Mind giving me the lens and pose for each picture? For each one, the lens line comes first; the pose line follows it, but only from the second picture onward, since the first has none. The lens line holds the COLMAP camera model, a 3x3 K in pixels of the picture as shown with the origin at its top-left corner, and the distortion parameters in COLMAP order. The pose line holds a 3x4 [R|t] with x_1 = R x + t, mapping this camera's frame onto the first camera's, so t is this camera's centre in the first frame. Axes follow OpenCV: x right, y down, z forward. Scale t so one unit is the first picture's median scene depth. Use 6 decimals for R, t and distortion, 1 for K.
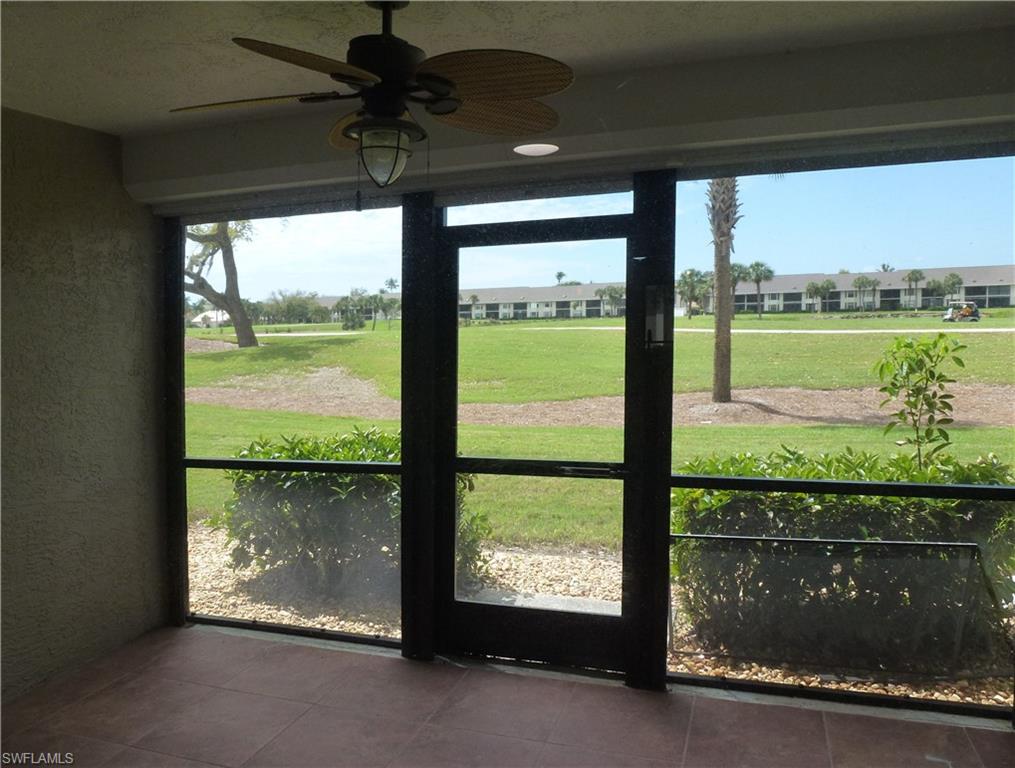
lens RADIAL K [[751.3, 0, 541.3], [0, 751.3, 382.2], [0, 0, 1]] dist [-0.040312, 0.010791]
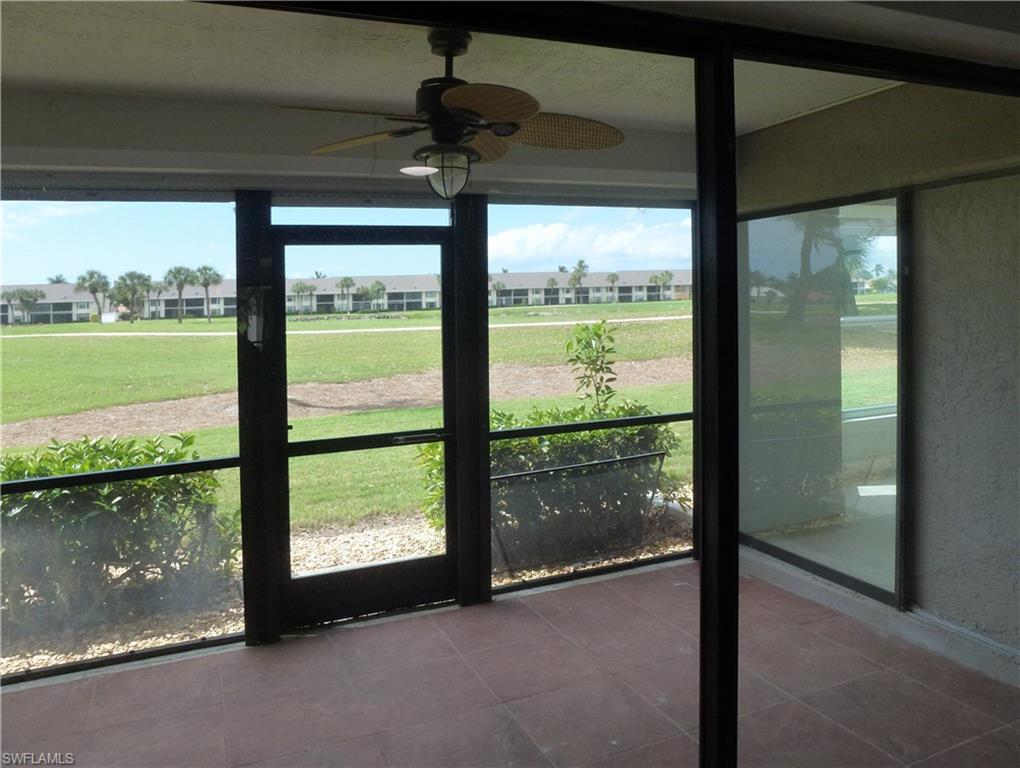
lens RADIAL K [[732.2, 0, 508.5], [0, 732.2, 371.4], [0, 0, 1]] dist [-0.029132, 0.001029]
pose [[0.767317, -0.055151, 0.638892, -0.440355], [0.066749, 0.997752, 0.005963, 0.011986], [-0.637785, 0.038070, 0.769273, 0.004801]]
